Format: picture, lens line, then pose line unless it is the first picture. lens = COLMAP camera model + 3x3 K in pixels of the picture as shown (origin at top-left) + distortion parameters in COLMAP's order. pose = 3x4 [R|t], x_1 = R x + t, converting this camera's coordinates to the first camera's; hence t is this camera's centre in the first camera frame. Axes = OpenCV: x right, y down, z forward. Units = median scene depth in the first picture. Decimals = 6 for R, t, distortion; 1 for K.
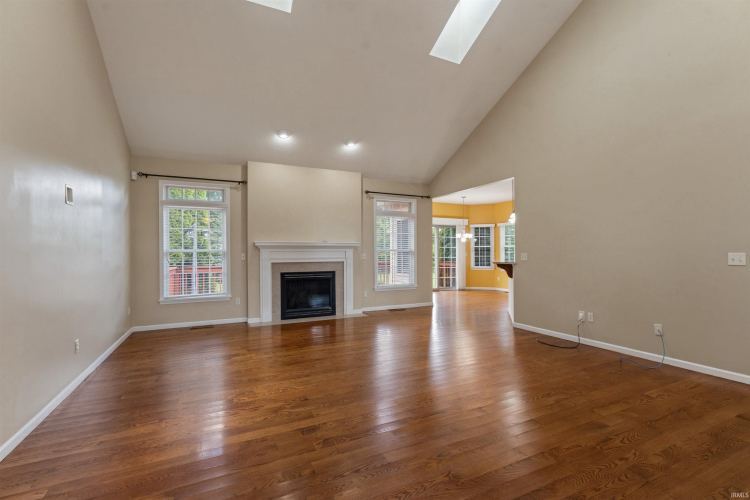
lens RADIAL K [[335.5, 0, 375.4], [0, 335.5, 250.1], [0, 0, 1]] dist [-0.001180, 0.000753]
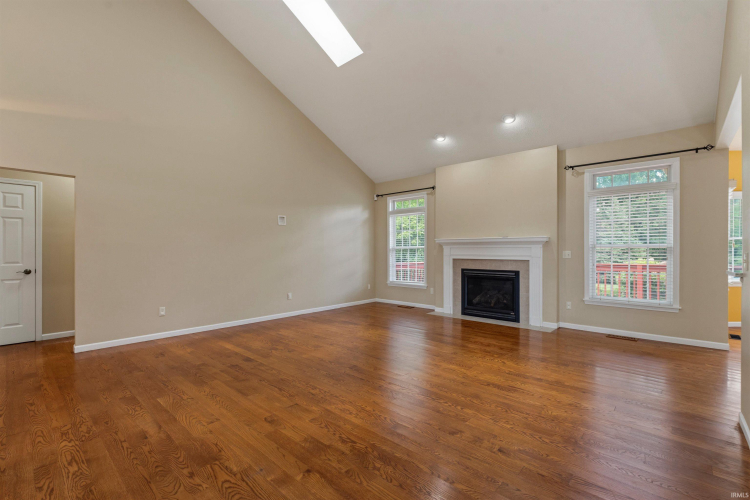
lens RADIAL K [[335.5, 0, 369.2], [0, 335.5, 249.9], [0, 0, 1]] dist [-0.001180, 0.000753]
pose [[0.368182, 0.004753, -0.929741, 0.570681], [0.005565, 0.999958, 0.007316, 0.000651], [0.929737, -0.007867, 0.368140, 0.360642]]
